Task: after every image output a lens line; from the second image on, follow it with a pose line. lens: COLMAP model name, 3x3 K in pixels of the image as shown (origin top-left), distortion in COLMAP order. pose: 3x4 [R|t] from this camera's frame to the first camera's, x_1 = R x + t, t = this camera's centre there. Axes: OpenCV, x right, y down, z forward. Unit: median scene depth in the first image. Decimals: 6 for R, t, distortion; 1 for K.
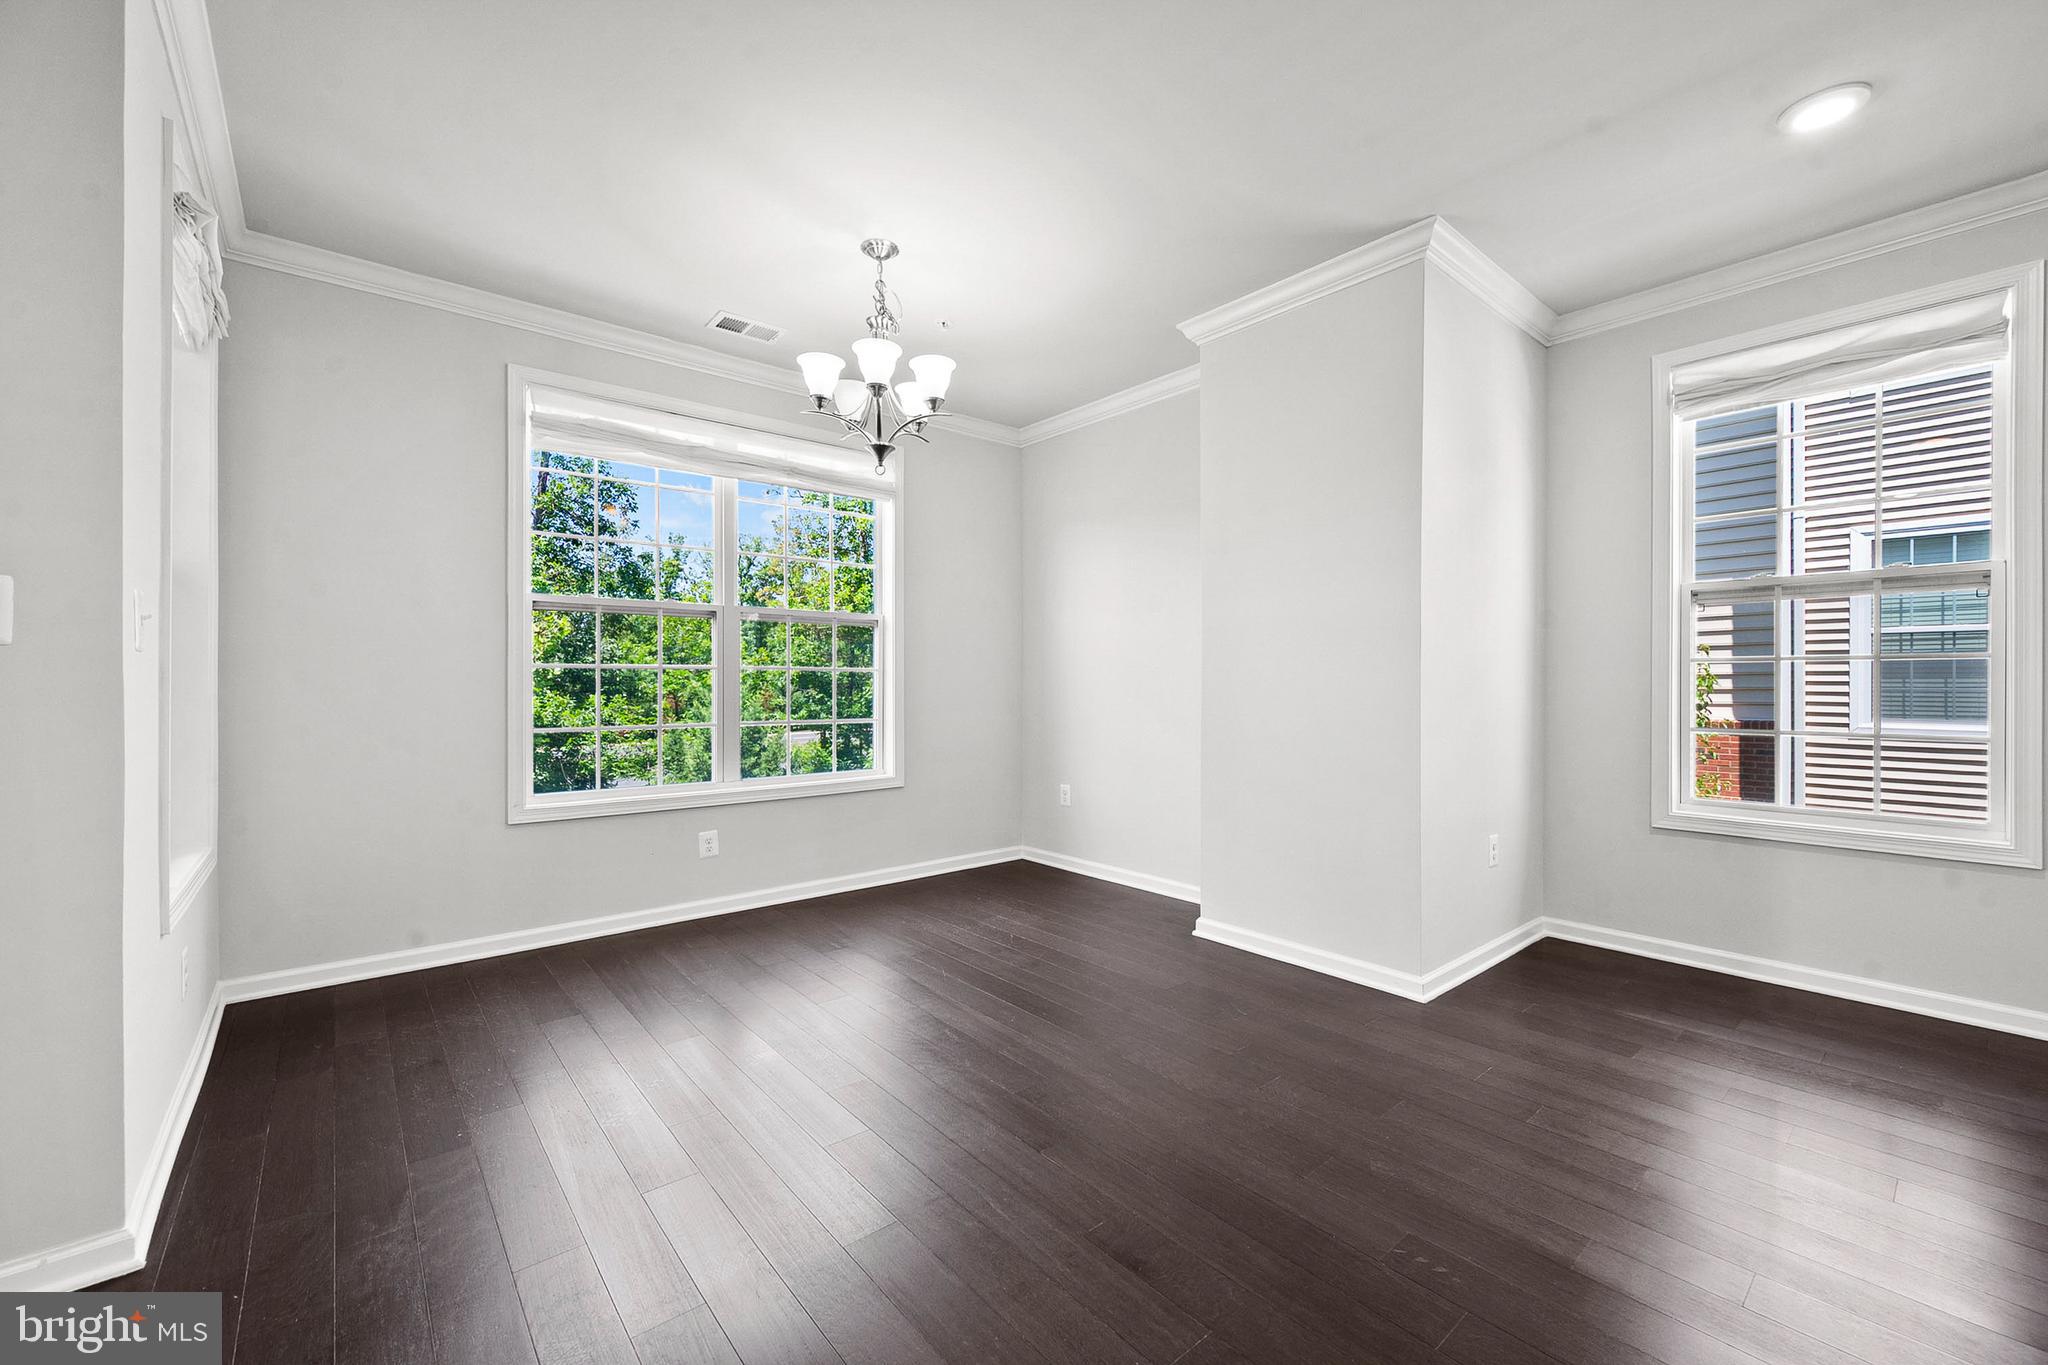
lens RADIAL K [[818.2, 0, 1028.0], [0, 818.2, 681.7], [0, 0, 1]] dist [0.000845, -0.001458]
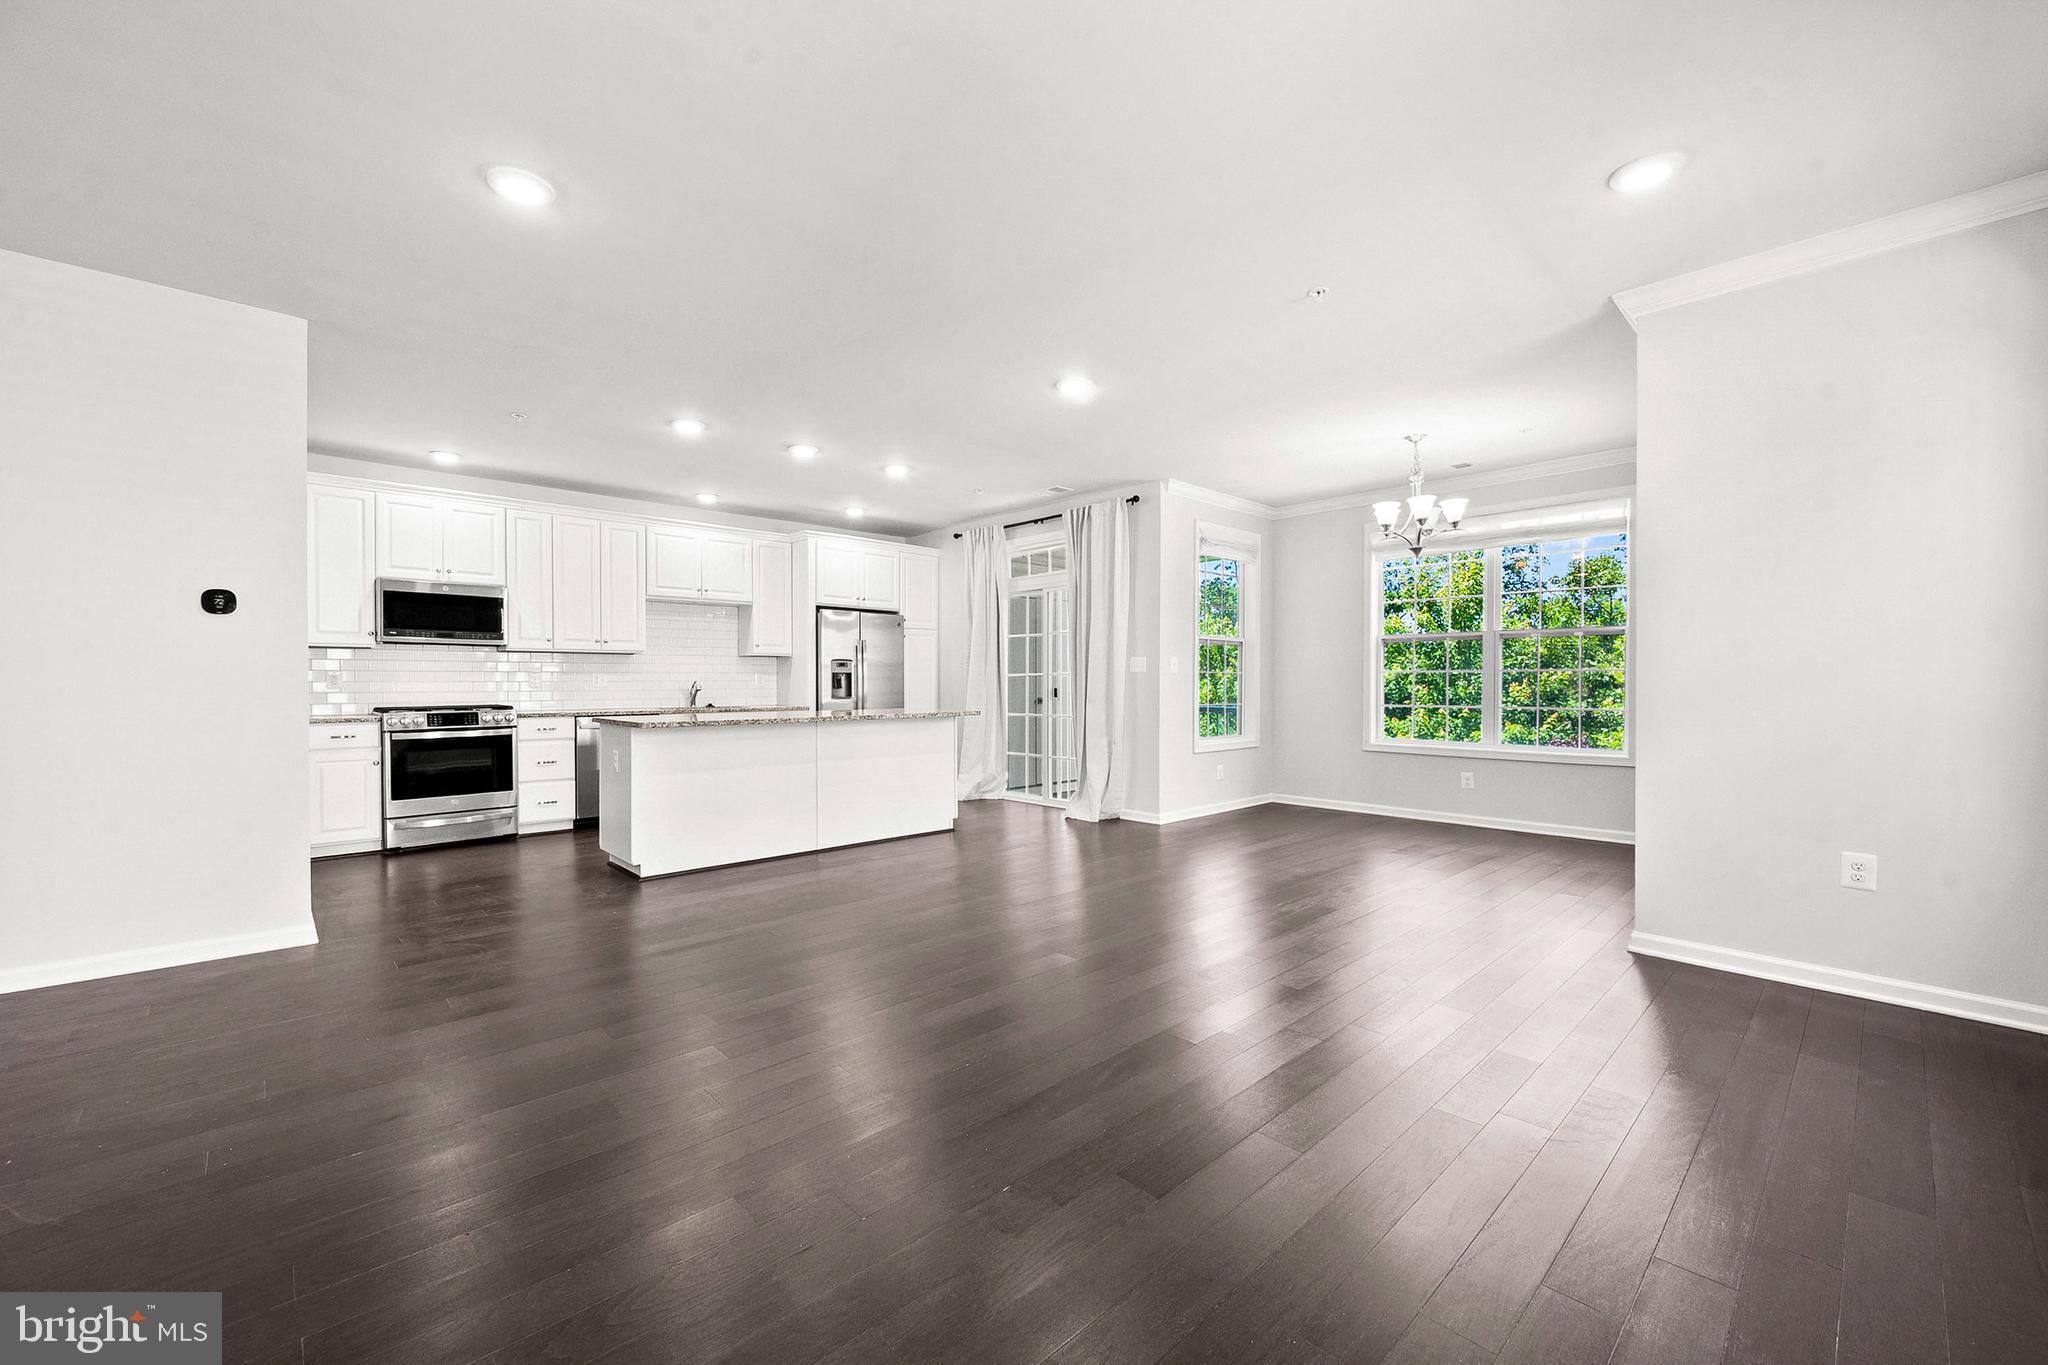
lens RADIAL K [[818.2, 0, 1028.5], [0, 818.2, 689.2], [0, 0, 1]] dist [0.000845, -0.001458]
pose [[0.053911, 0.010926, -0.998486, 1.273648], [0.002219, 0.999936, 0.011061, -0.001611], [0.998543, -0.002812, 0.053884, 0.051661]]
